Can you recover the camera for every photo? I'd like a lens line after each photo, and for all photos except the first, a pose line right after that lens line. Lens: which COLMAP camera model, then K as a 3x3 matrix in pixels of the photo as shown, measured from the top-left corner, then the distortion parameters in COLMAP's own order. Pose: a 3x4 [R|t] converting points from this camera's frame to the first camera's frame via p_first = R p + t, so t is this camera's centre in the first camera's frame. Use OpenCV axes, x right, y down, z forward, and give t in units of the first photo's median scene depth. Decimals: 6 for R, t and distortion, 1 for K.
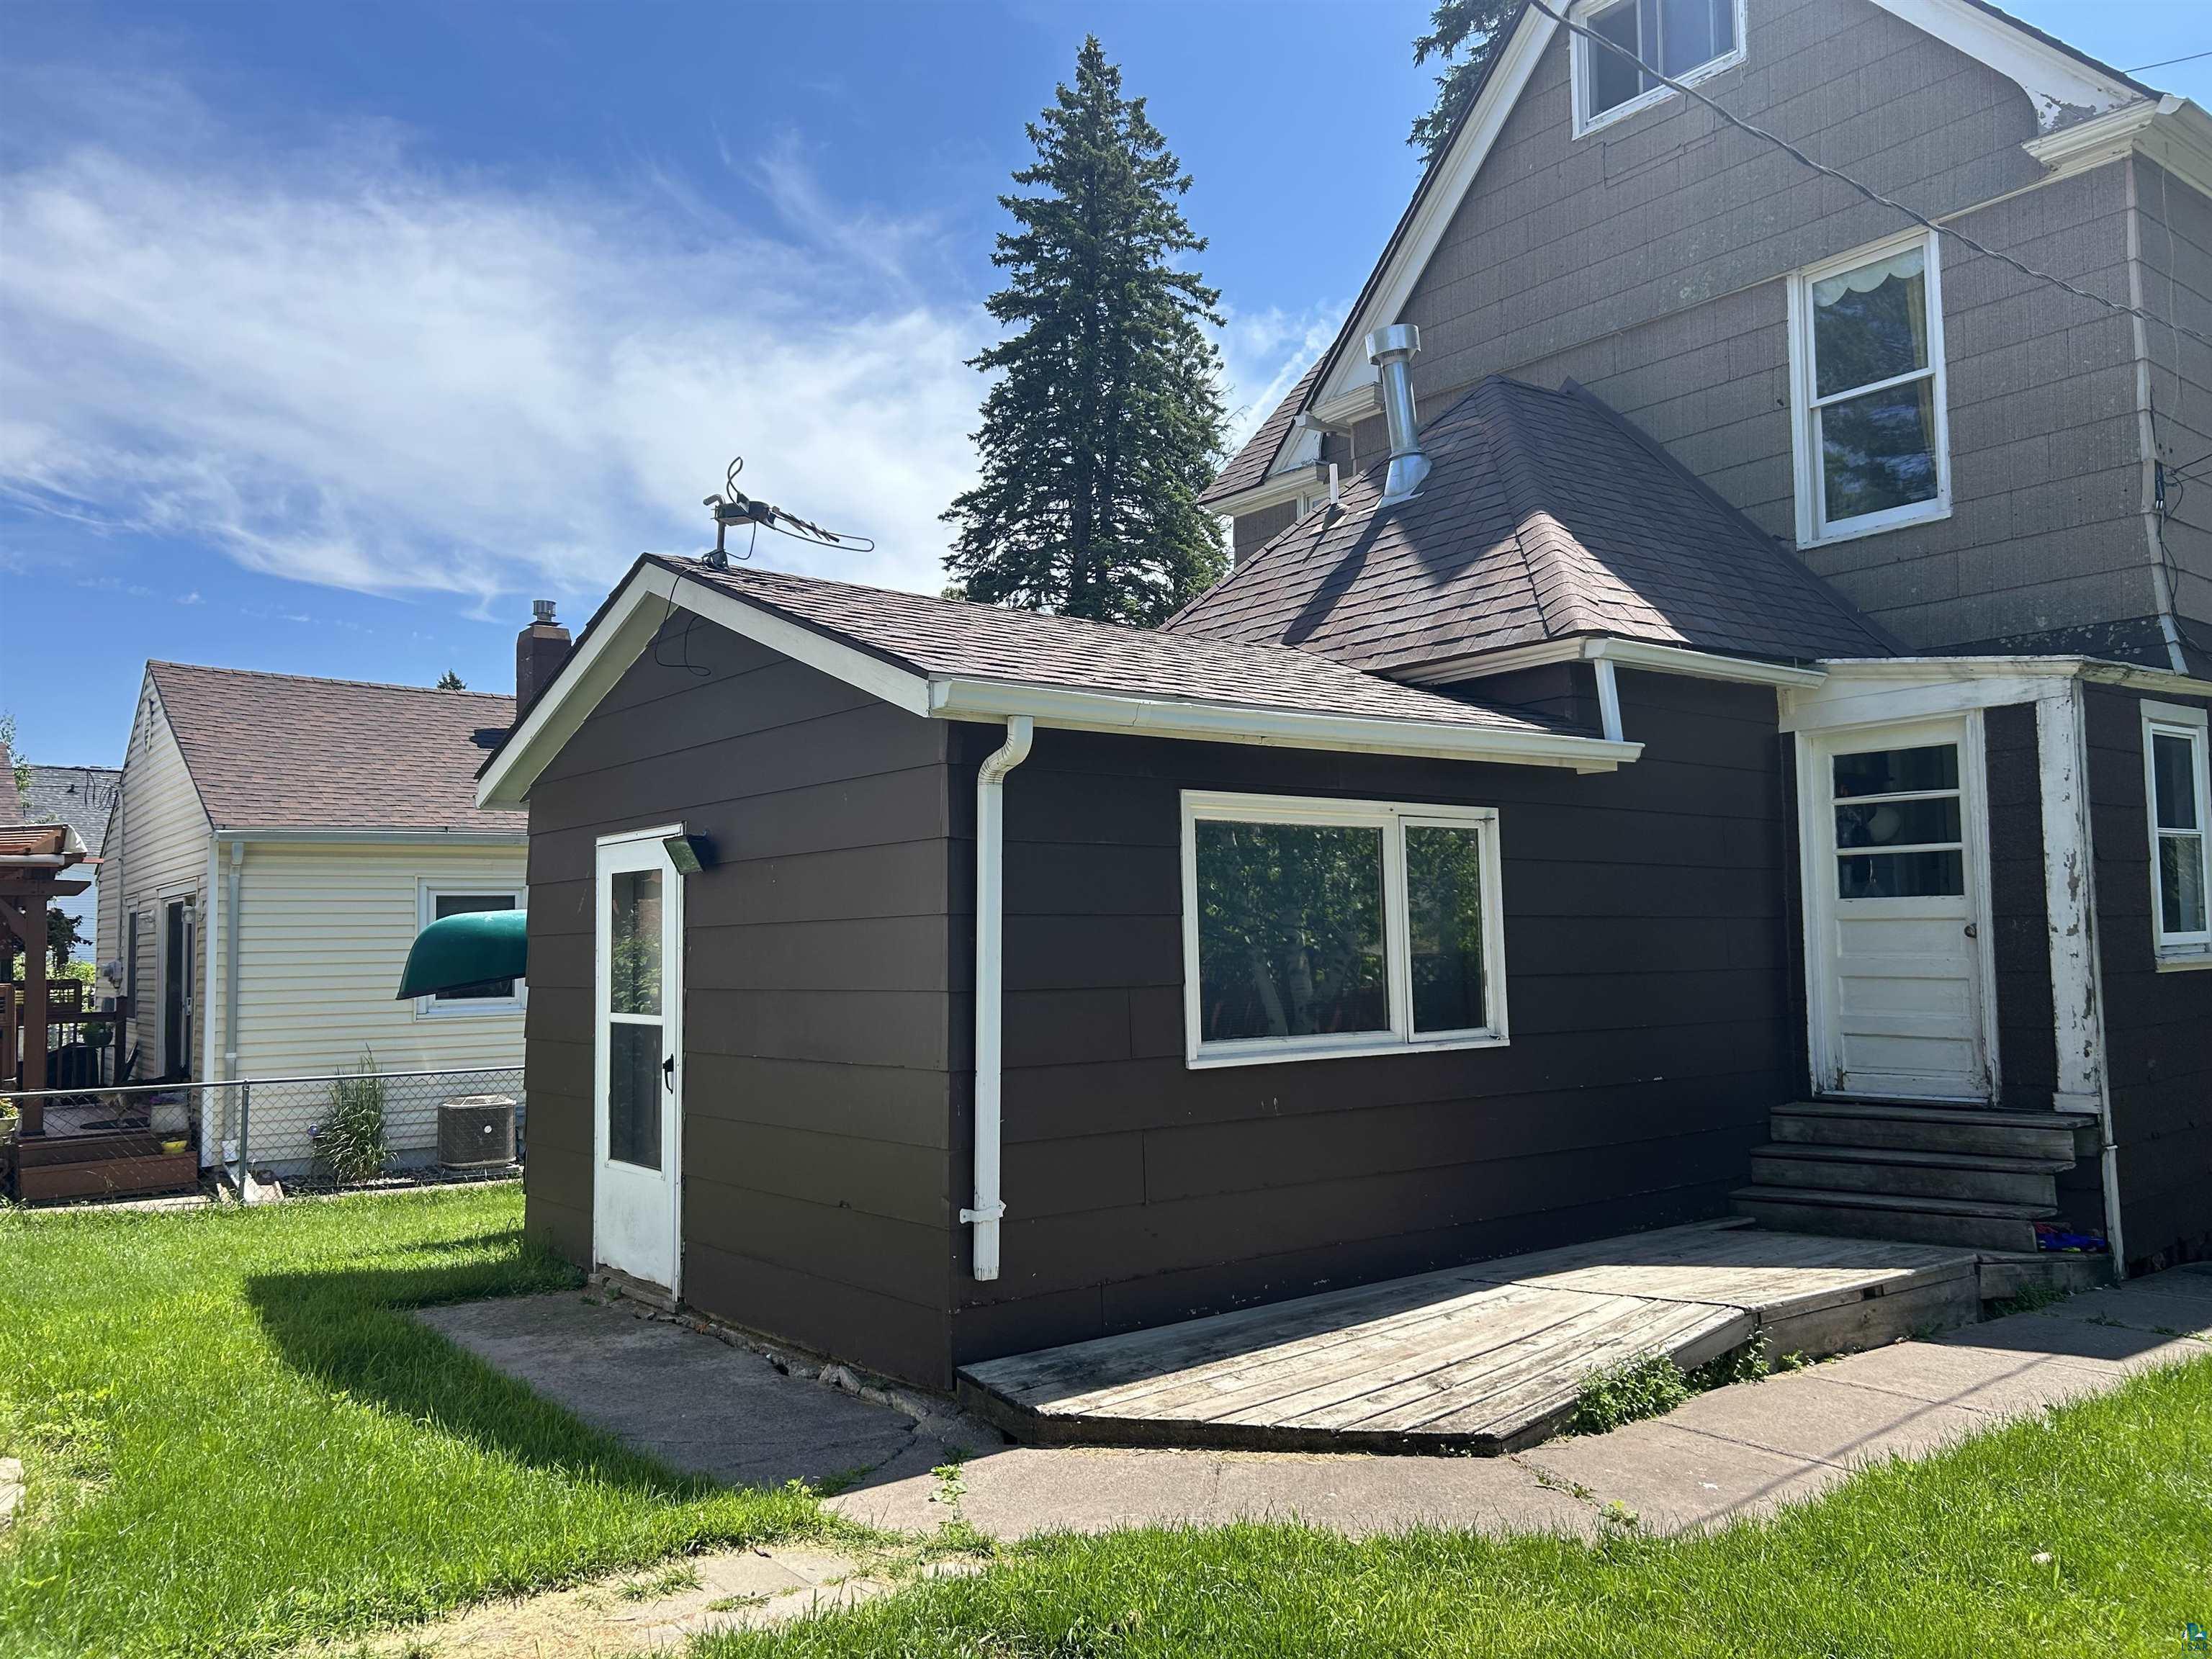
lens RADIAL K [[1666.5, 0, 1111.6], [0, 1666.5, 840.2], [0, 0, 1]] dist [0.060202, -0.066051]
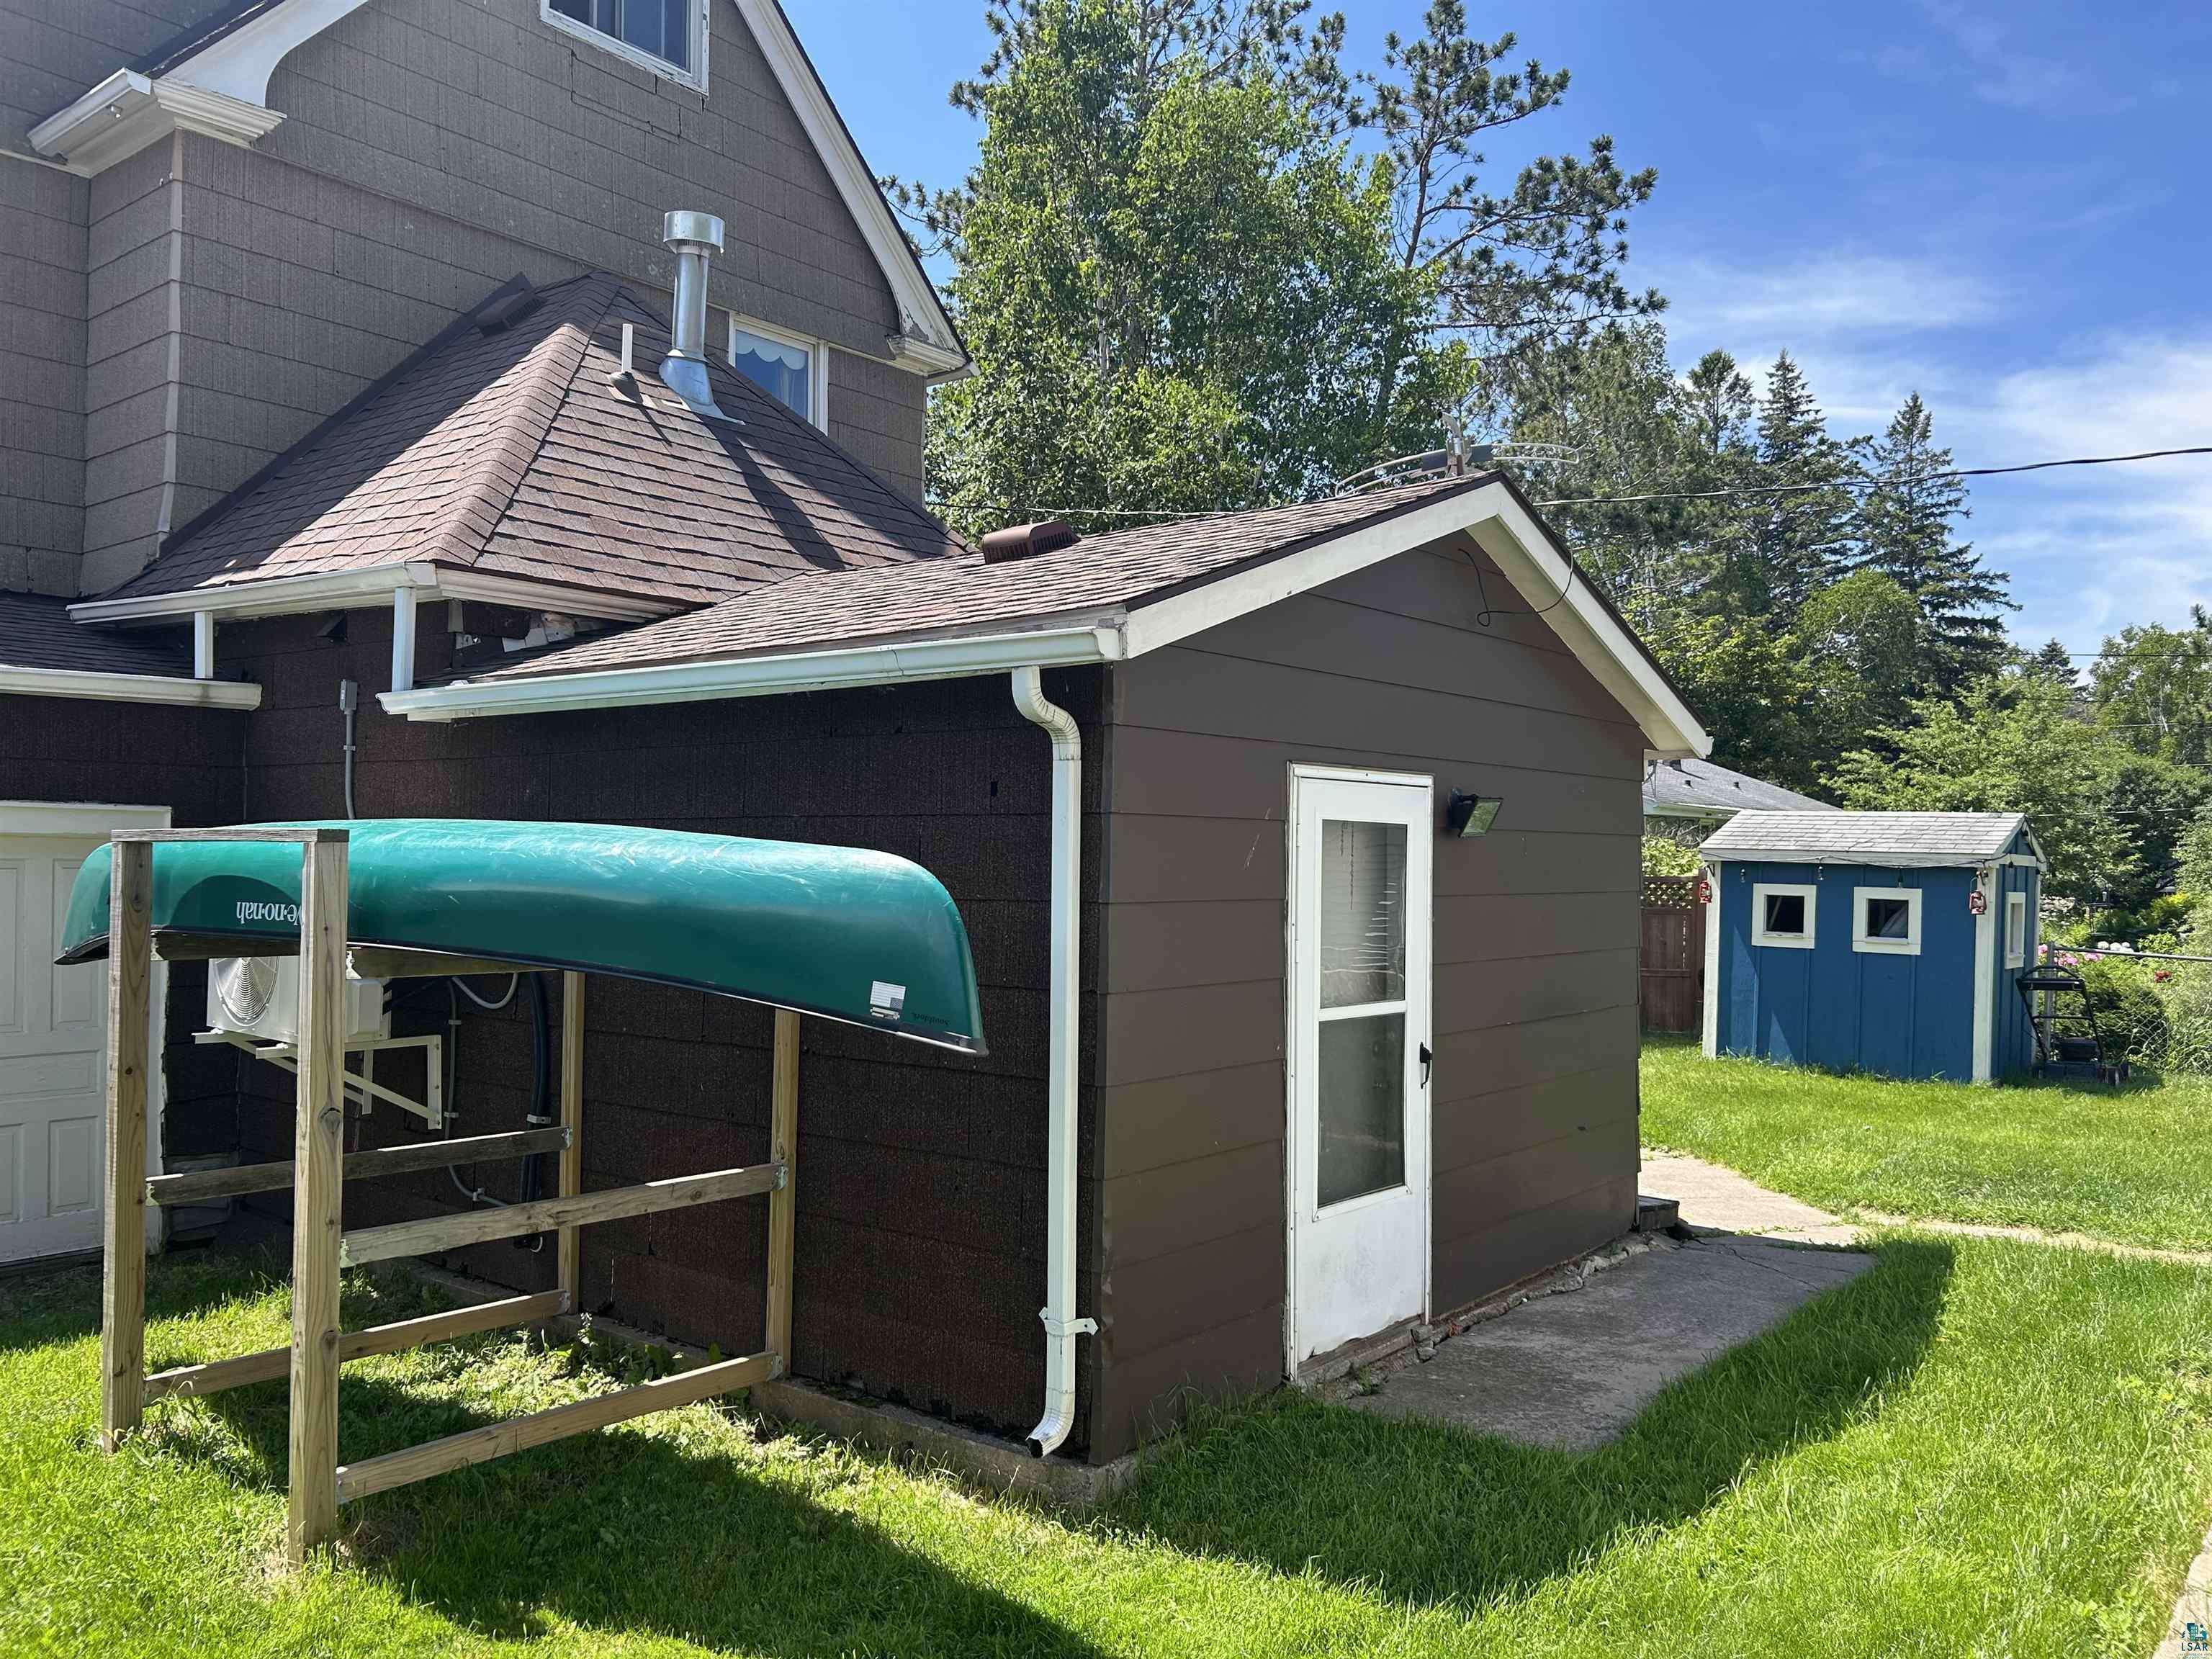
lens RADIAL K [[1666.5, 0, 1120.4], [0, 1666.5, 831.8], [0, 0, 1]] dist [0.060202, -0.066051]
pose [[-0.218296, 0.029576, 0.975434, -1.030390], [-0.073020, 0.996244, -0.046549, 0.068587], [-0.973147, -0.081388, -0.215317, 1.294989]]
